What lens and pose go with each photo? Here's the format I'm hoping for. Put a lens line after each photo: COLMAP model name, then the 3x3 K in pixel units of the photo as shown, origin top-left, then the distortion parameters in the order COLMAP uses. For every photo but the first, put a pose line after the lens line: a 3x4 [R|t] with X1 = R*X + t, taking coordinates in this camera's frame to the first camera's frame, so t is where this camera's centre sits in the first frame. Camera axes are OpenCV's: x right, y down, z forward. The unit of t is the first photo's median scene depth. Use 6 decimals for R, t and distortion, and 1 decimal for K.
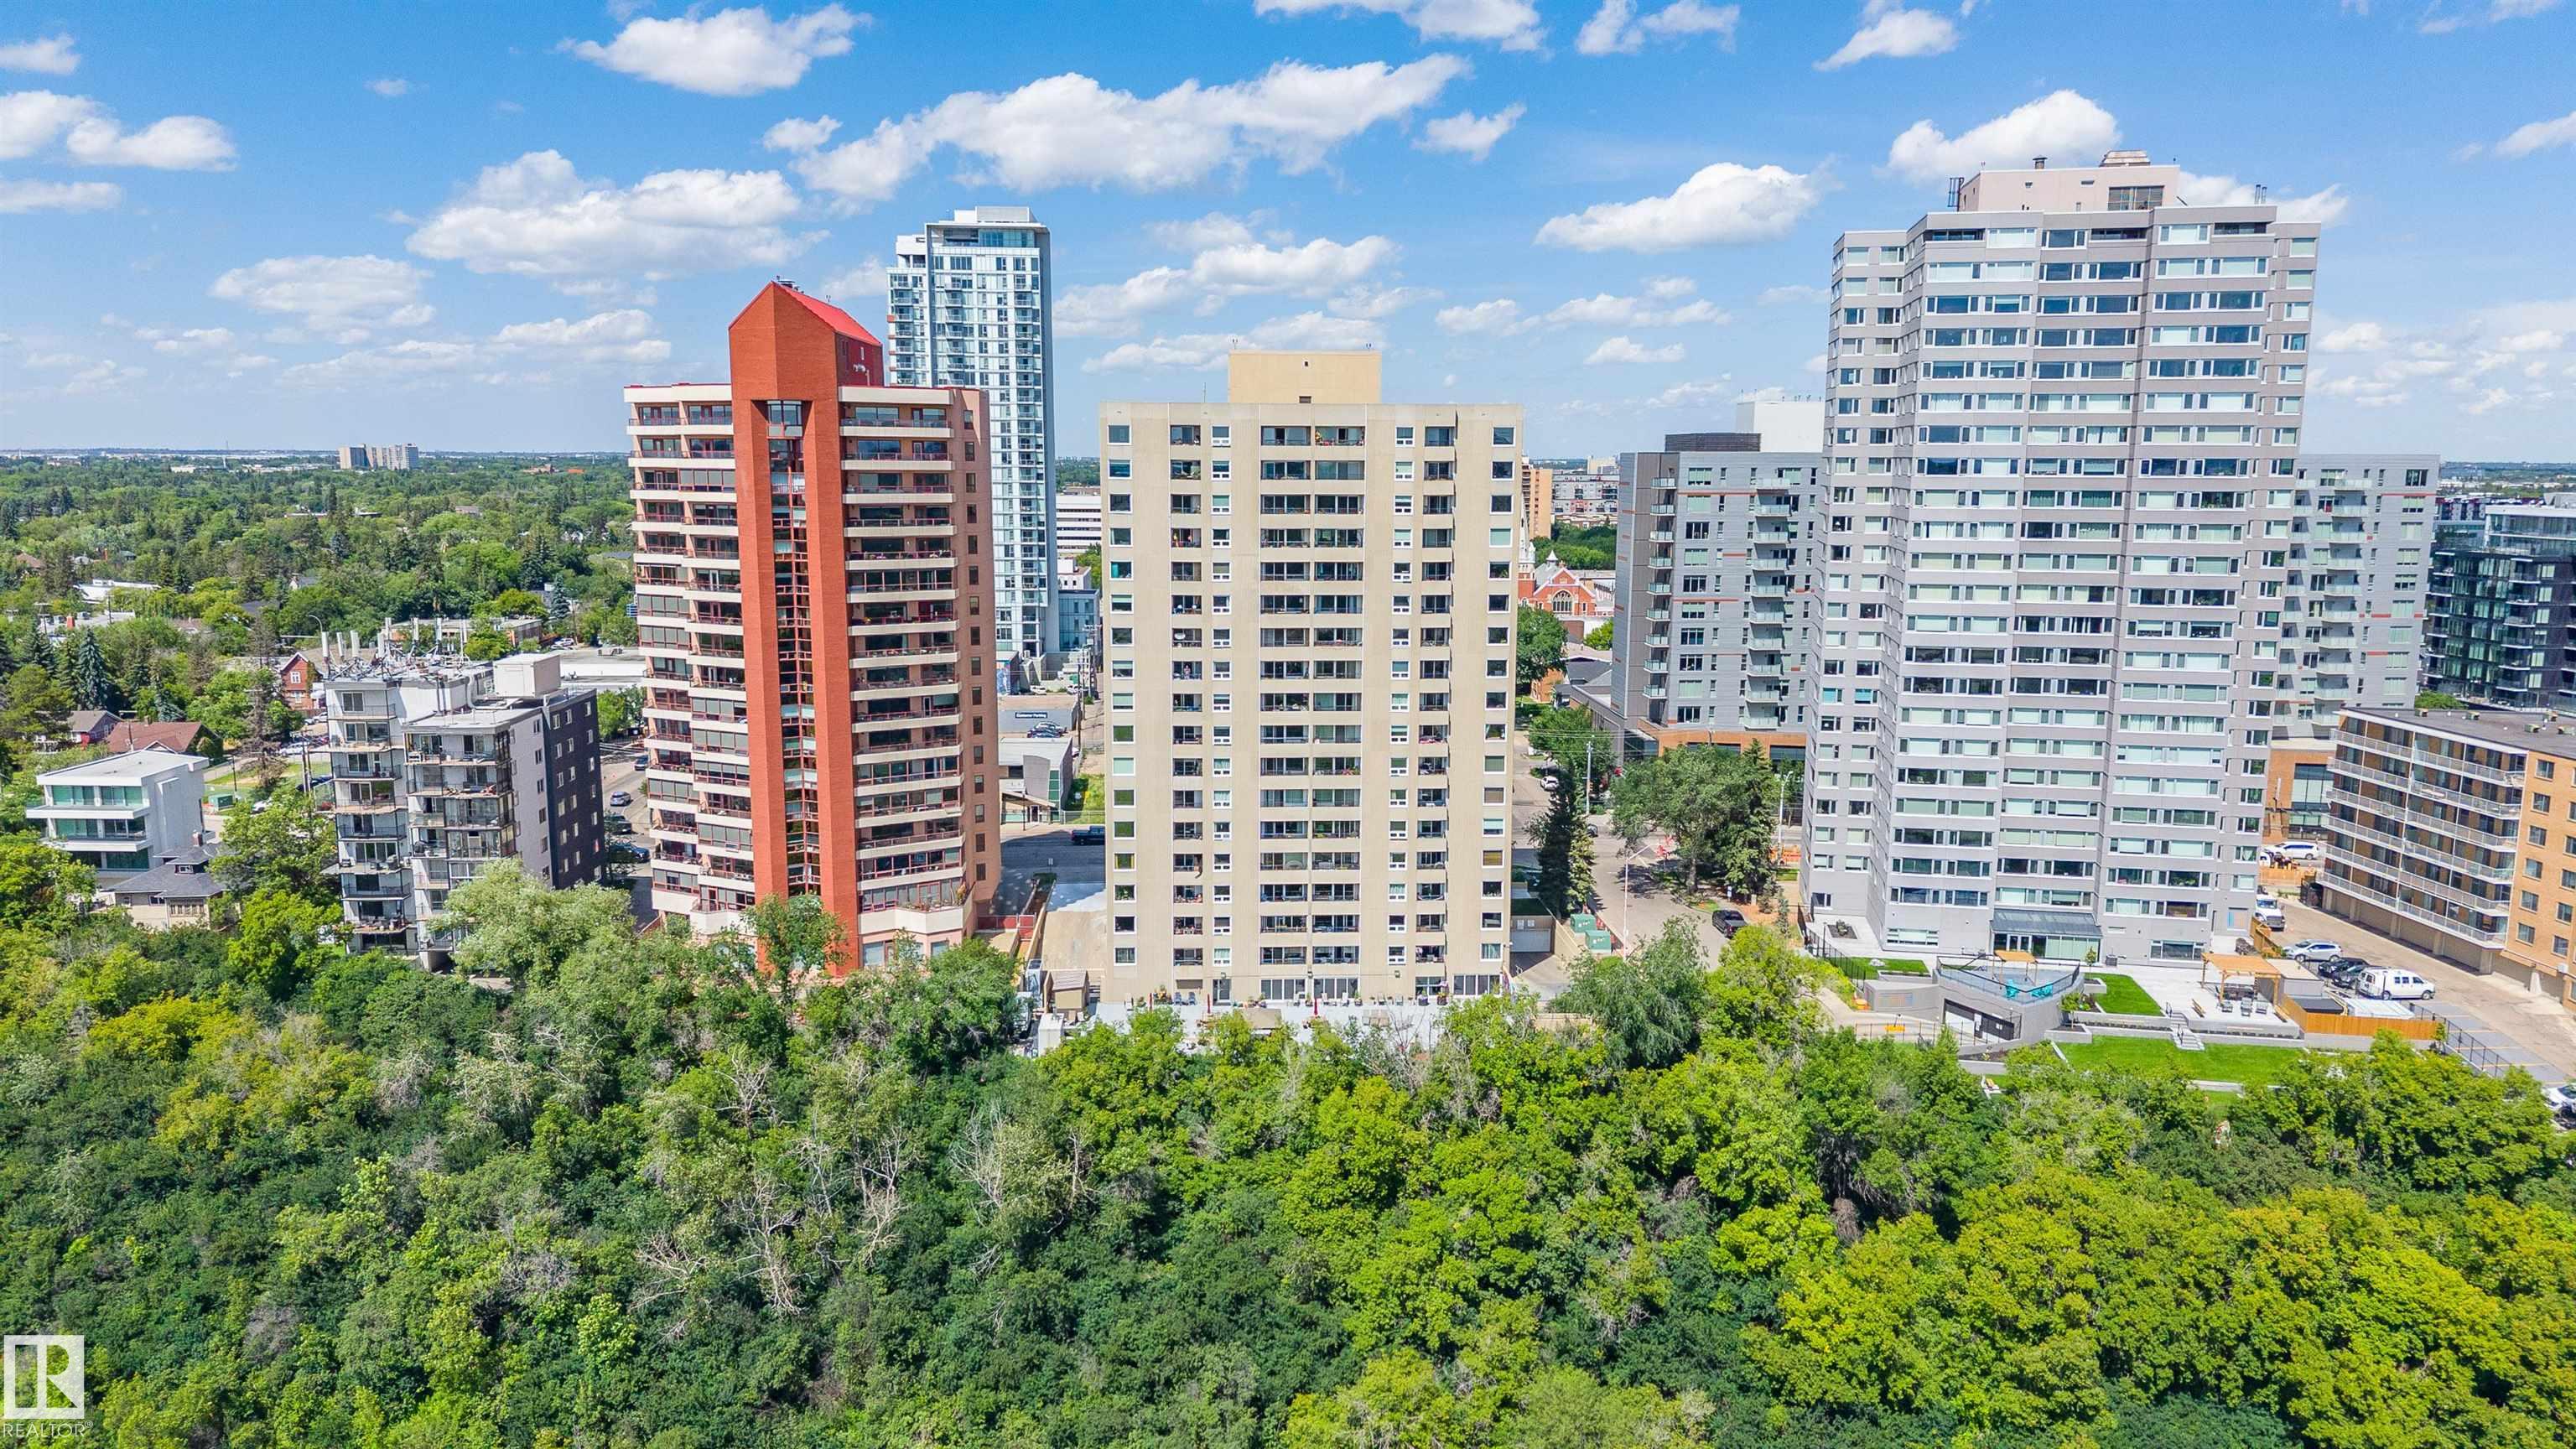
lens RADIAL K [[1721.7, 0, 1288.0], [0, 1721.7, 724.5], [0, 0, 1]] dist [0.086650, -0.110377]
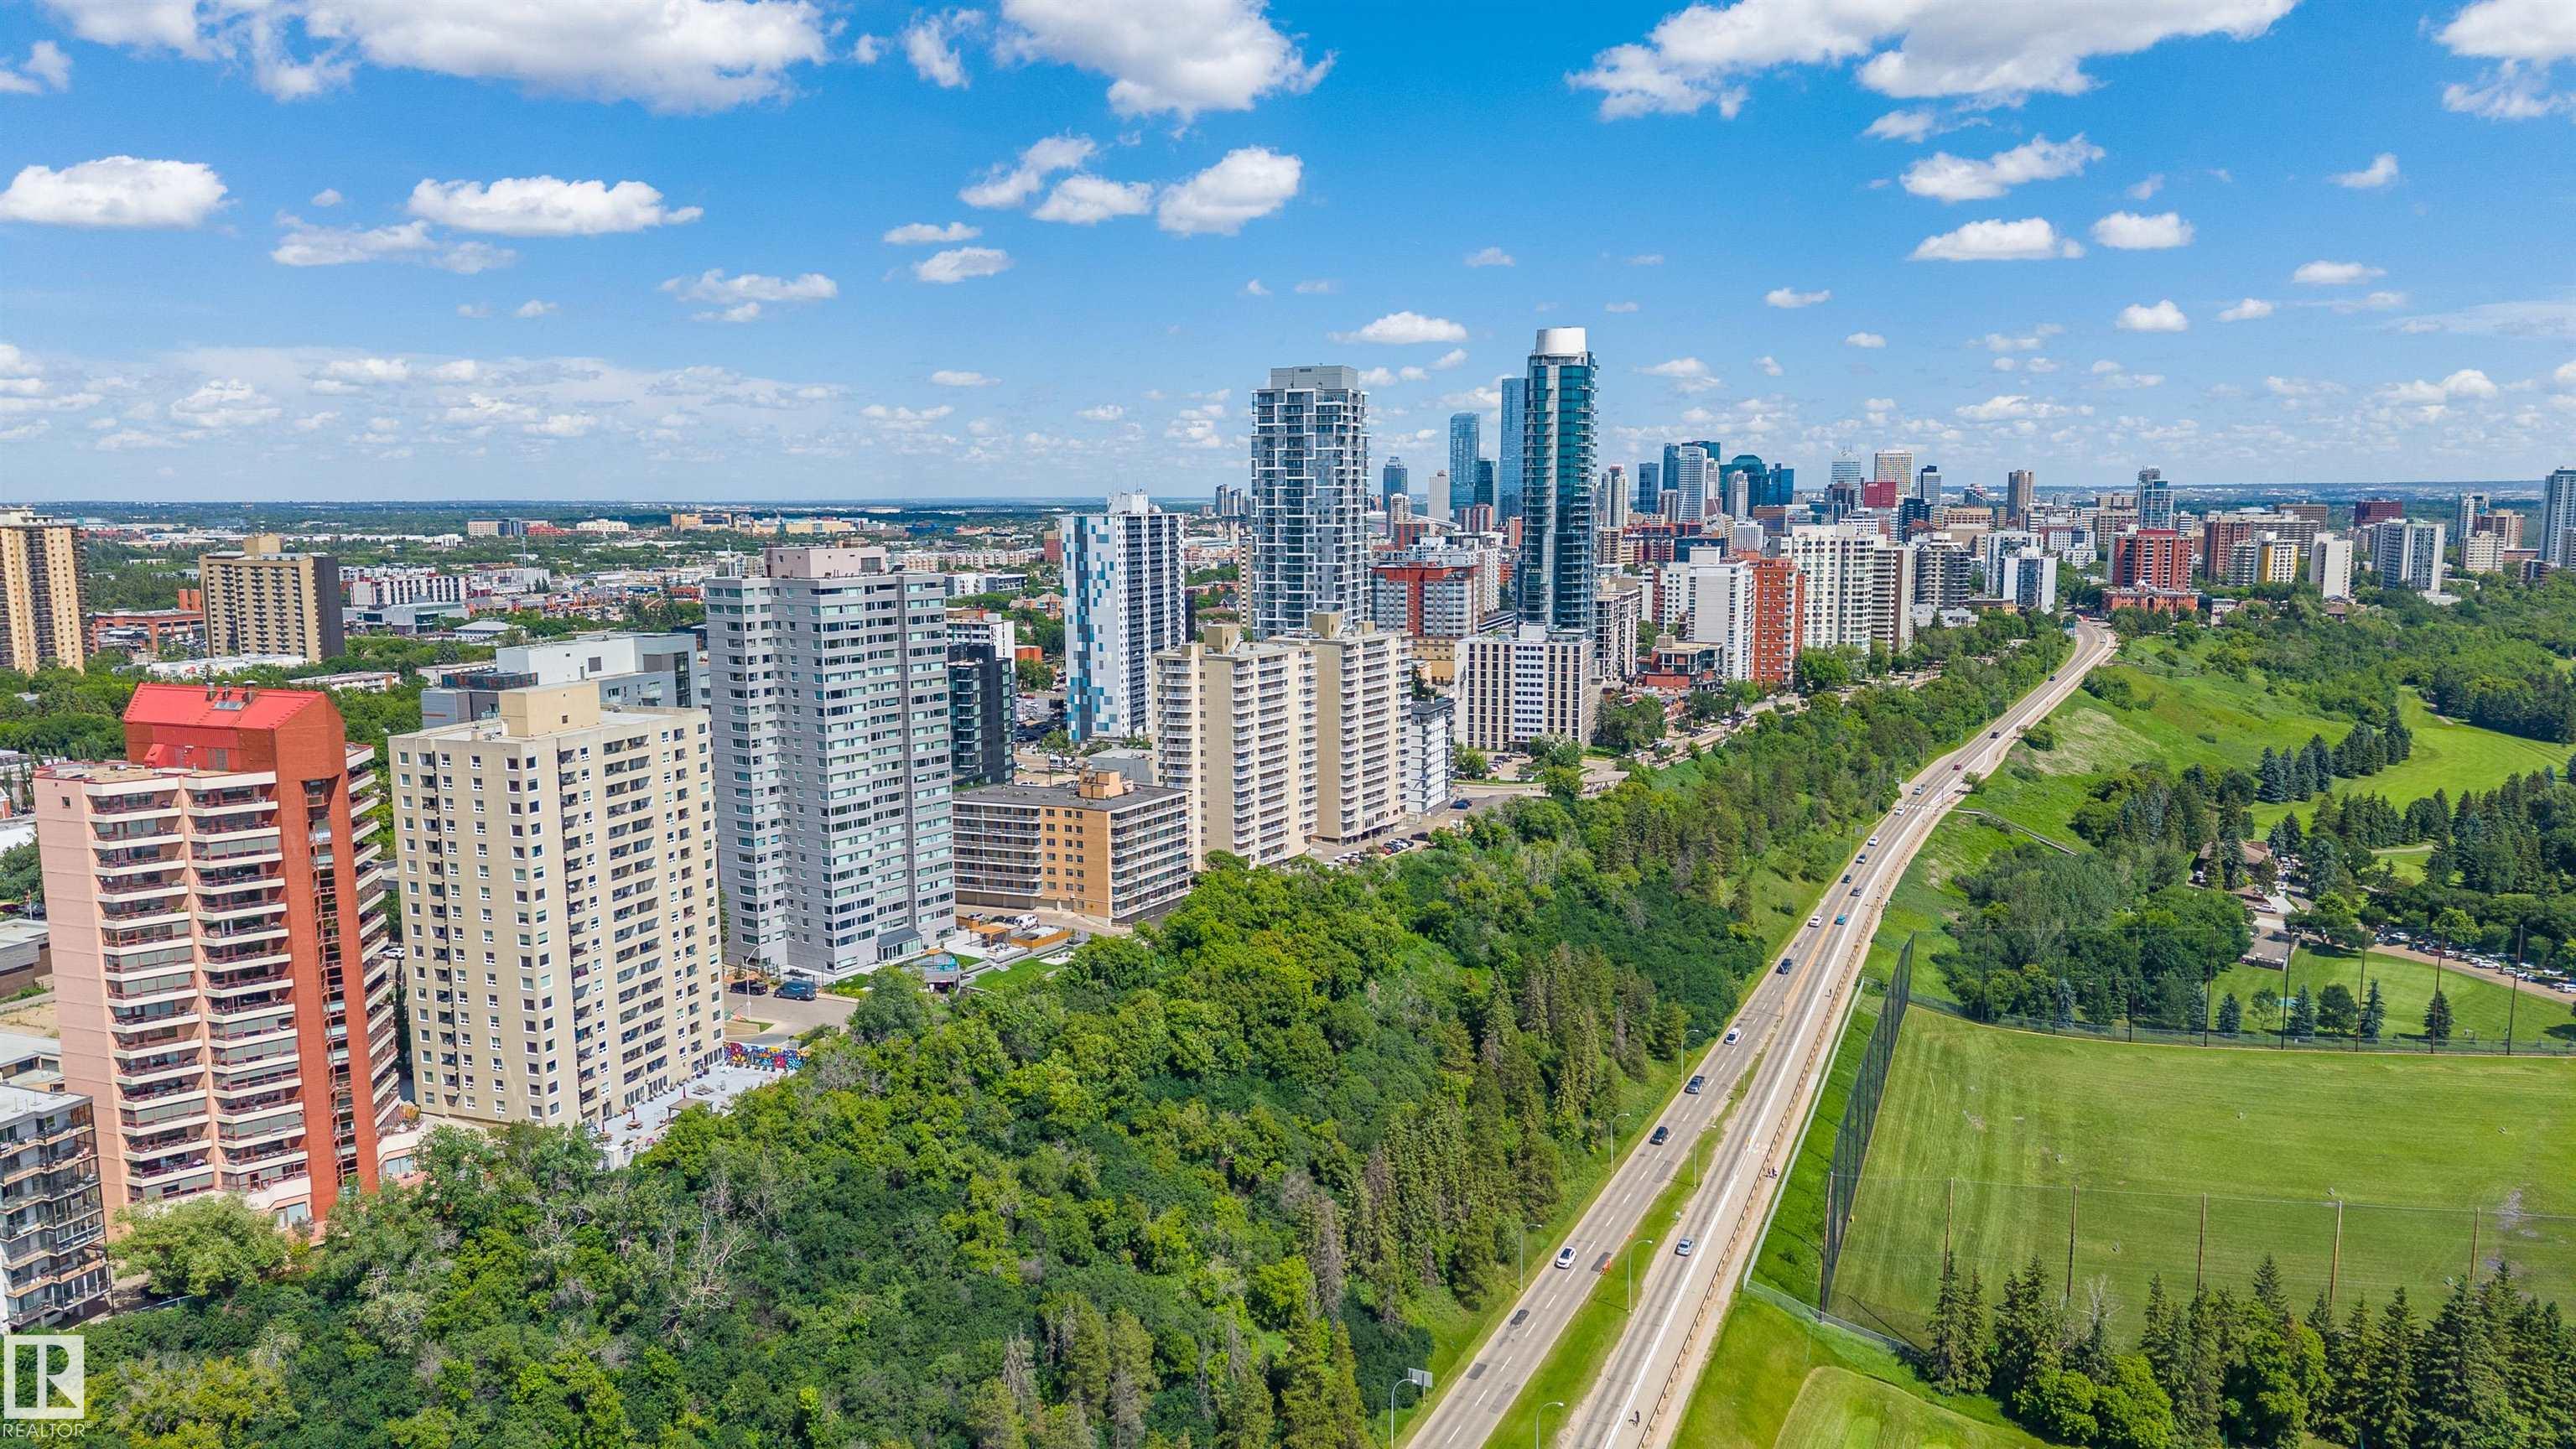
lens RADIAL K [[1721.7, 0, 1288.0], [0, 1721.7, 724.5], [0, 0, 1]] dist [0.086650, -0.110377]
pose [[0.398594, -0.132141, 0.907558, -1.129381], [0.149515, 0.985690, 0.077851, -0.207594], [-0.904858, 0.104663, 0.412647, -0.207734]]
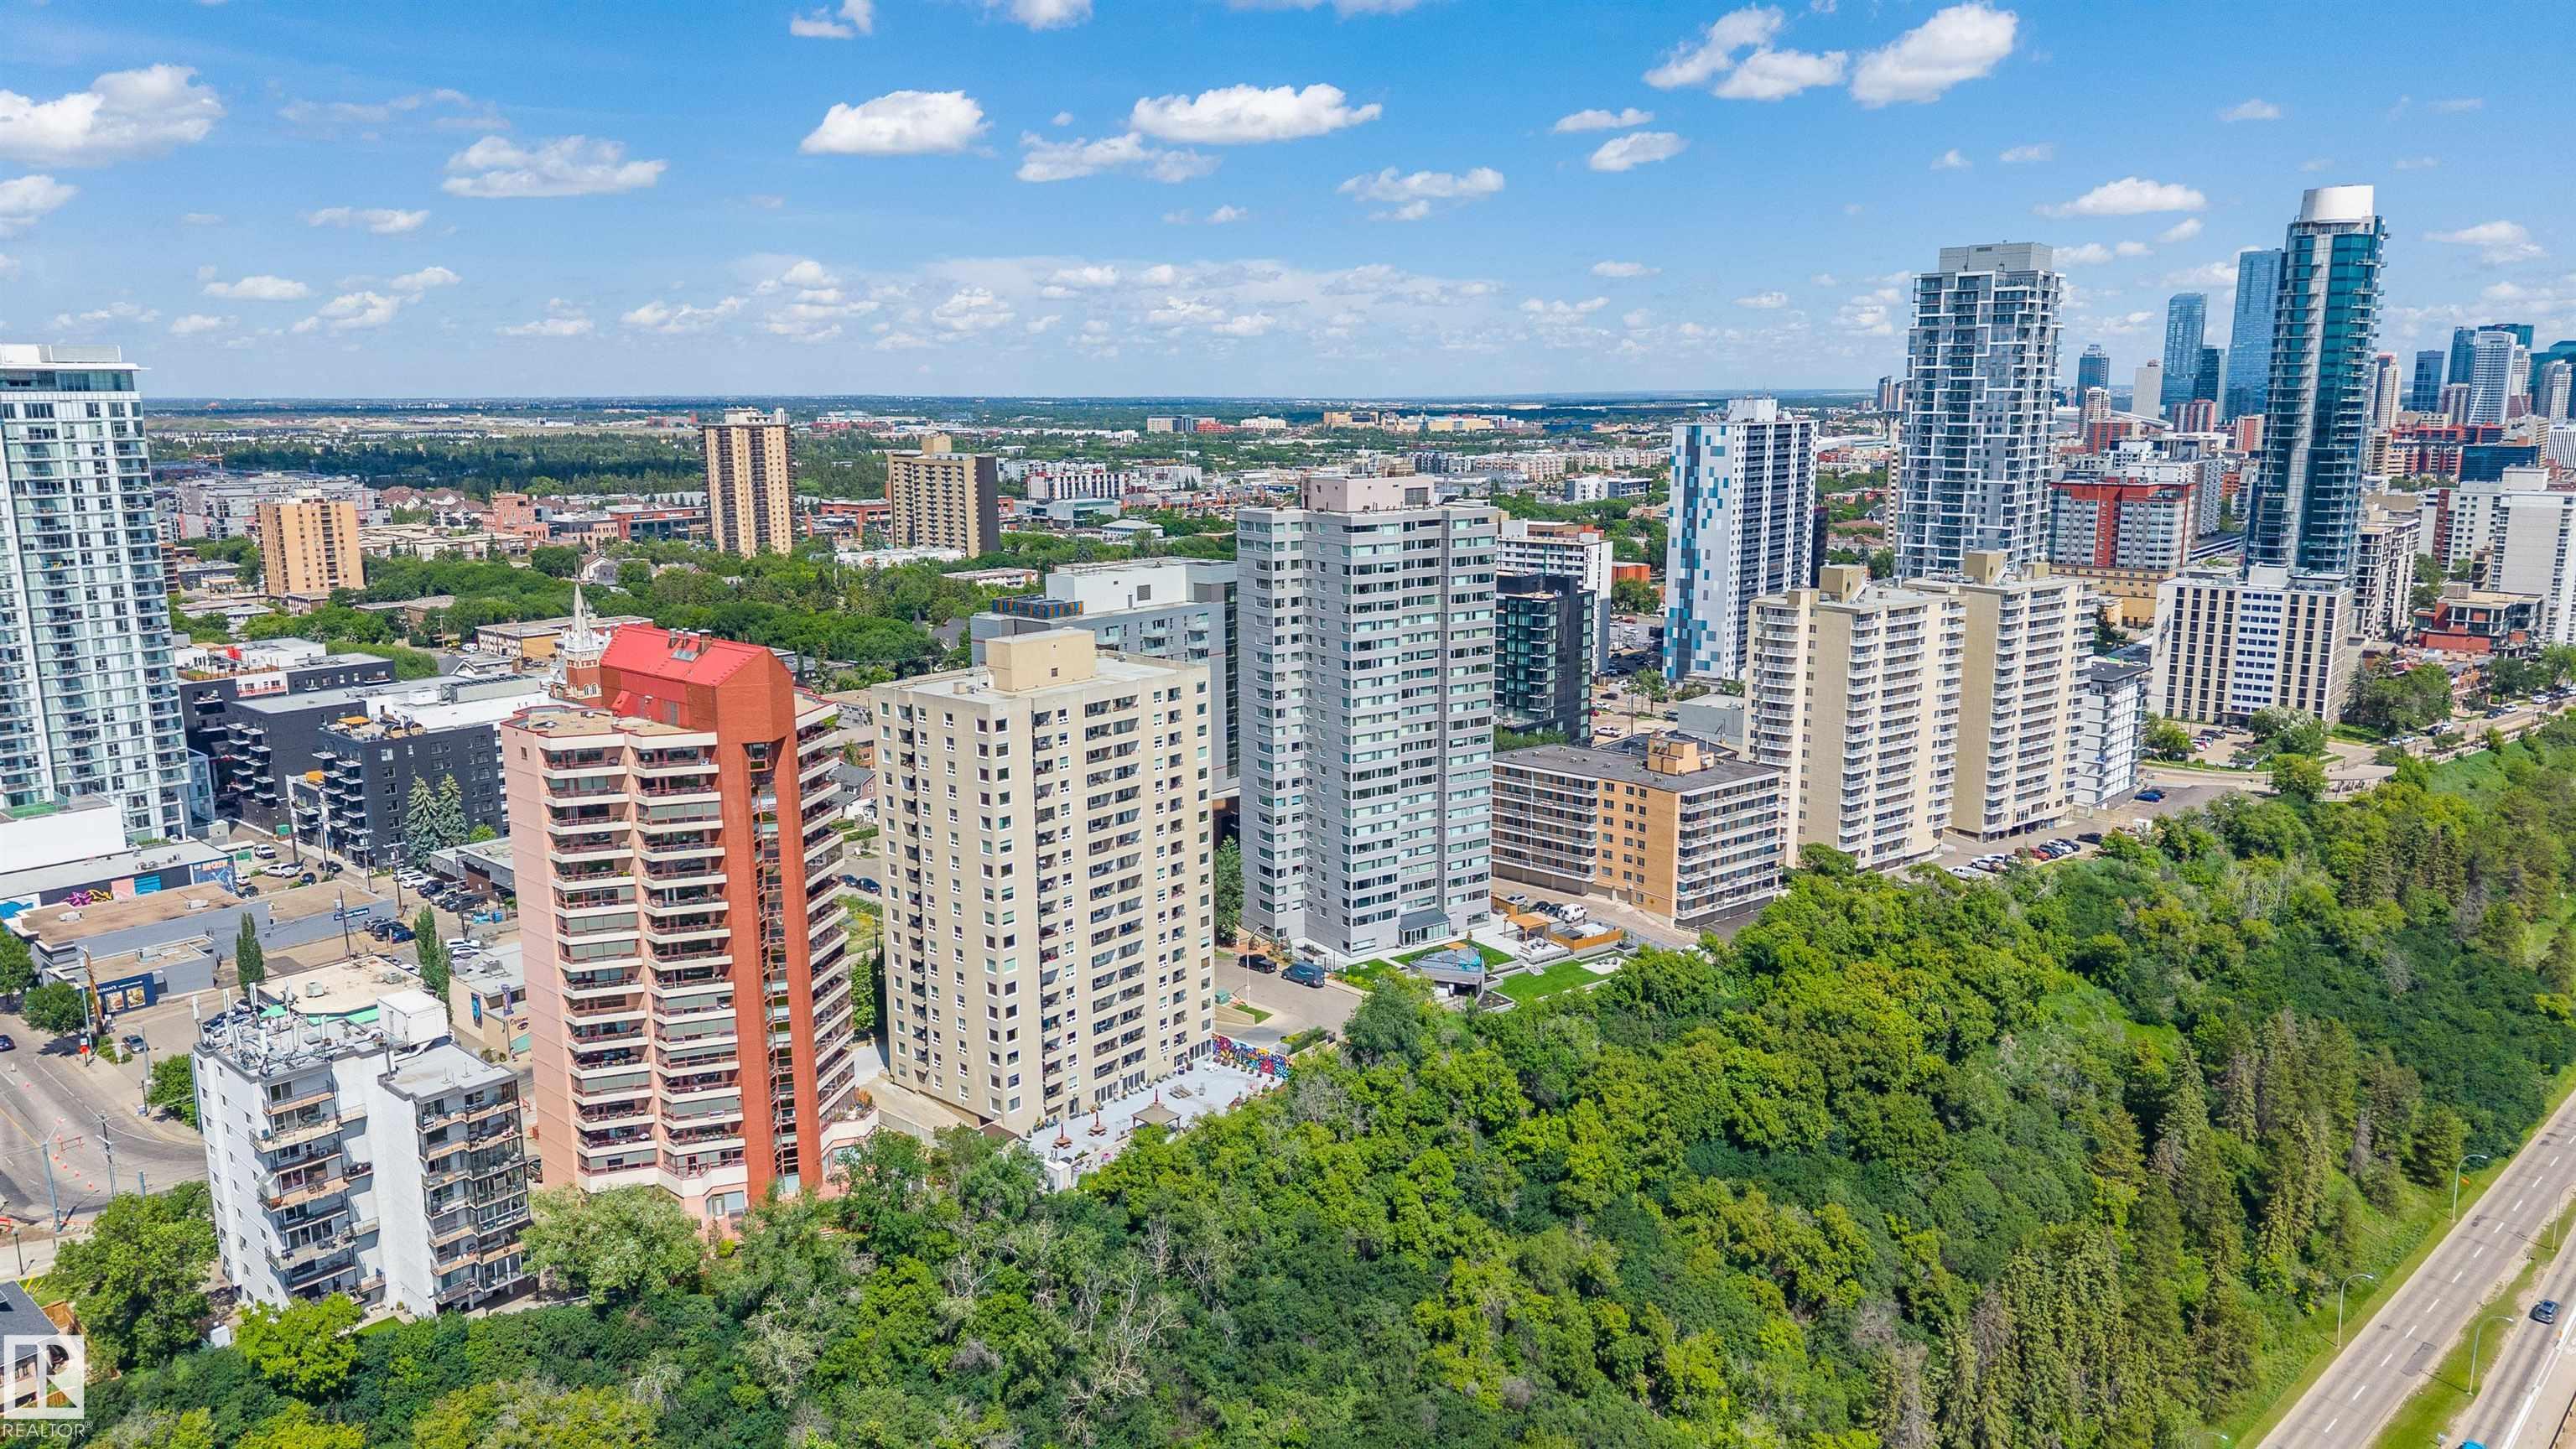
lens RADIAL K [[1721.7, 0, 1288.0], [0, 1721.7, 724.5], [0, 0, 1]] dist [0.086650, -0.110377]
pose [[0.698539, -0.146640, 0.700385, -0.832572], [0.119521, 0.988937, 0.087849, -0.245409], [-0.705519, 0.022345, 0.708338, -0.106333]]
